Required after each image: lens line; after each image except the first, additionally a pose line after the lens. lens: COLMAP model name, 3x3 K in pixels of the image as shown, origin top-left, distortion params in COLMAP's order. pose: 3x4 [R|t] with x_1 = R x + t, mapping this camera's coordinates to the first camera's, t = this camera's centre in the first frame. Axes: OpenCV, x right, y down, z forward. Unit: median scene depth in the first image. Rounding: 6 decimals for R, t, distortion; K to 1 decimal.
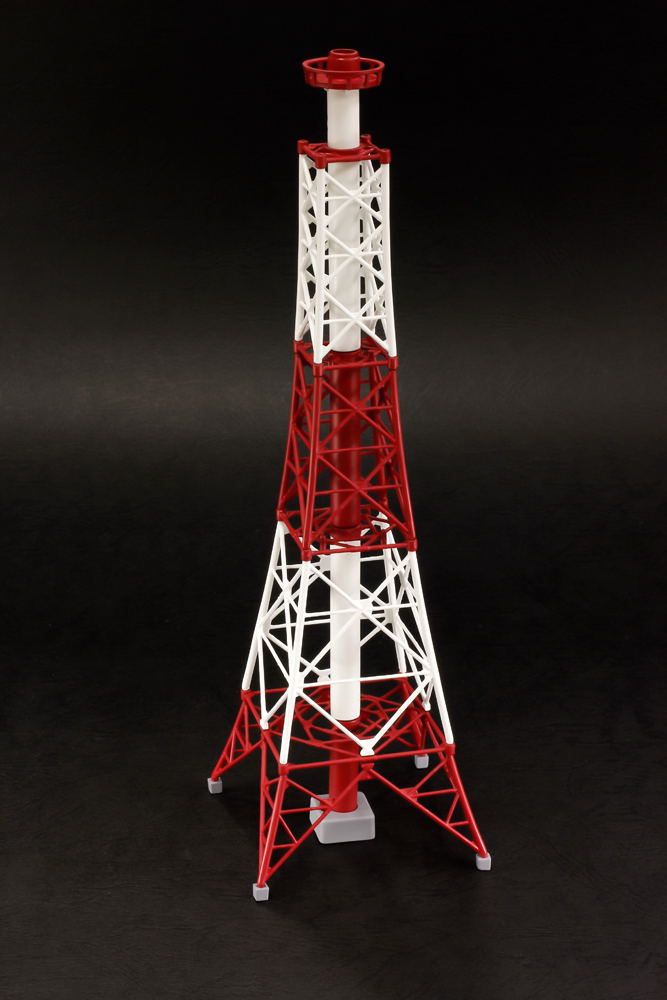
lens RADIAL K [[2182.5, 0, 333.5], [0, 2182.5, 500.0], [0, 0, 1]] dist [-0.001253, 0.421866]
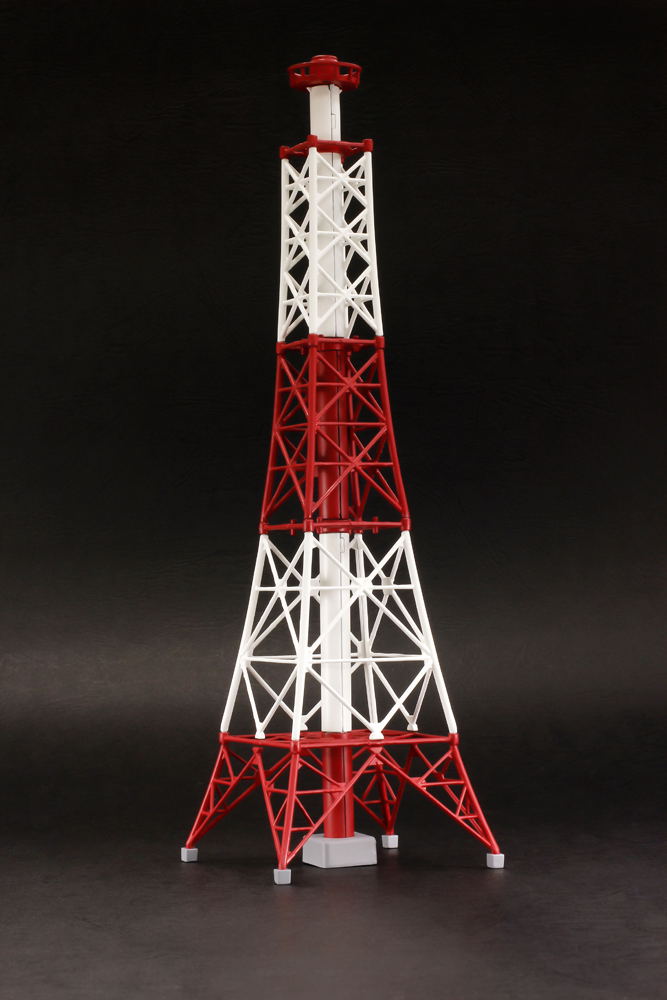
lens RADIAL K [[2182.5, 0, 333.5], [0, 2182.5, 500.0], [0, 0, 1]] dist [-0.001253, 0.421866]
pose [[0.981617, -0.016750, 0.190127, -0.189427], [0.085494, 0.929204, -0.359543, 0.371067], [-0.170644, 0.369188, 0.913554, 0.068176]]
